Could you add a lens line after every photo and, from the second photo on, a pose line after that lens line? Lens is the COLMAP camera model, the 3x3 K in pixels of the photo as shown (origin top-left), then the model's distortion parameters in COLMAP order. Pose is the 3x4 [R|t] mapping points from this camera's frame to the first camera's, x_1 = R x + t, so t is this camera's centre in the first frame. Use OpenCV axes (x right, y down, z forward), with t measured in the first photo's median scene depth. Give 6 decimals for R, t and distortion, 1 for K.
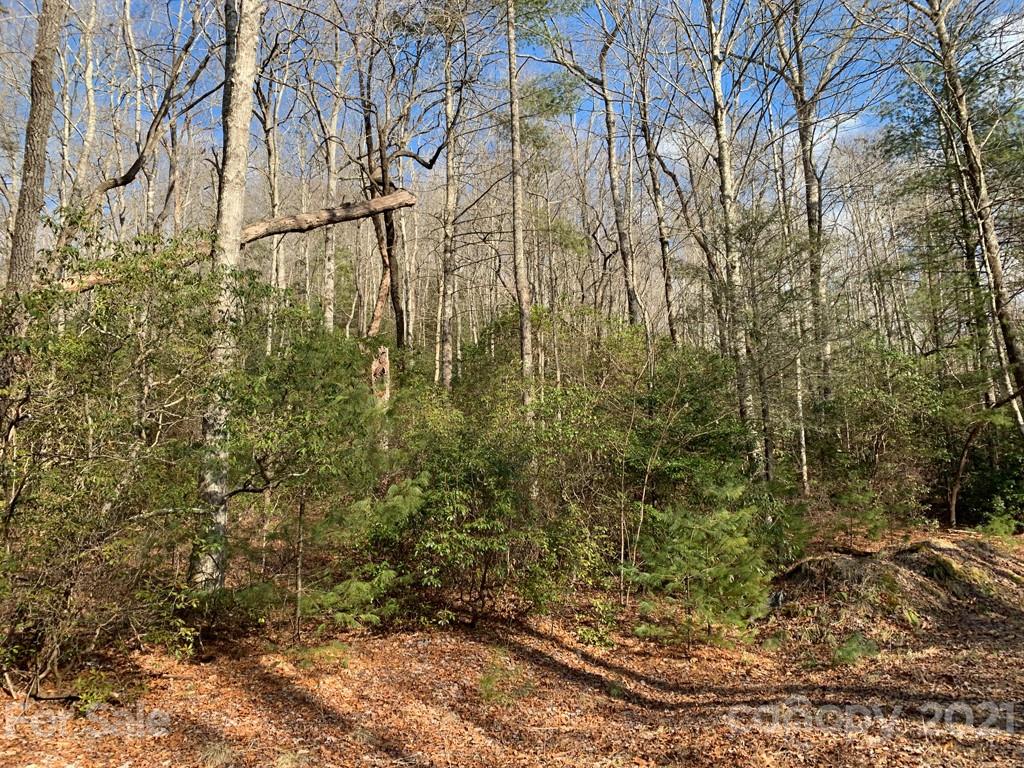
lens RADIAL K [[772.5, 0, 512.5], [0, 772.5, 376.9], [0, 0, 1]] dist [0.063805, -0.075454]
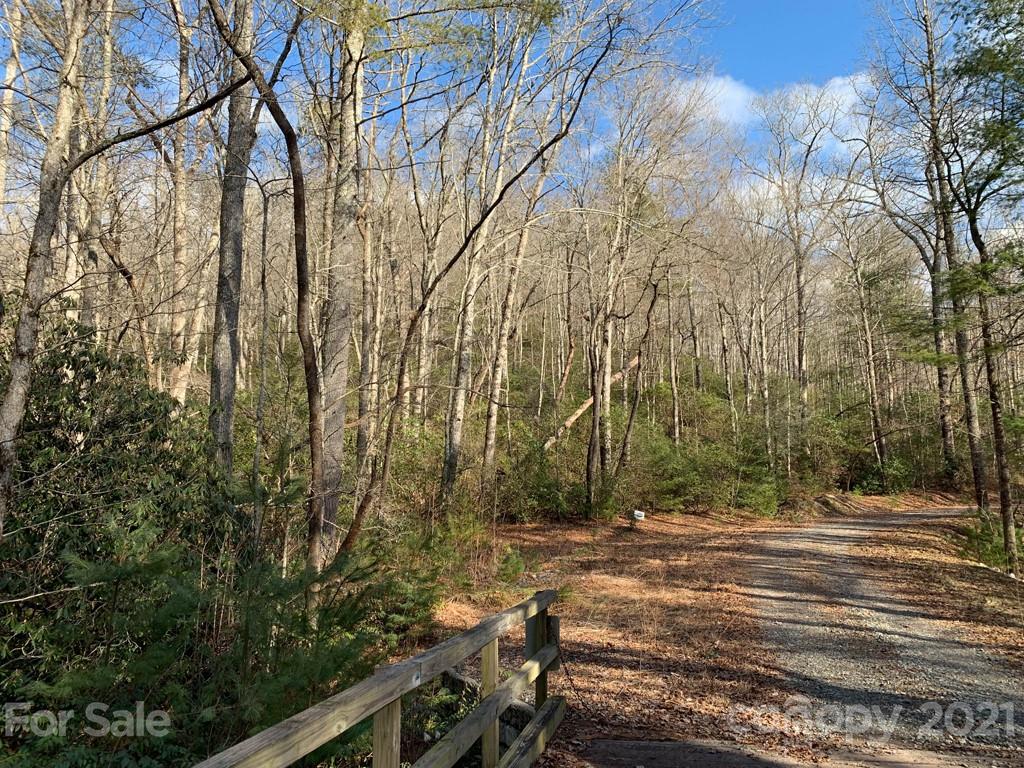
lens RADIAL K [[772.5, 0, 512.5], [0, 772.5, 376.9], [0, 0, 1]] dist [0.063805, -0.075454]
pose [[0.999237, 0.035433, 0.016452, -0.829882], [-0.036210, 0.998112, 0.049608, -0.389774], [-0.014663, -0.050166, 0.998633, -2.166954]]
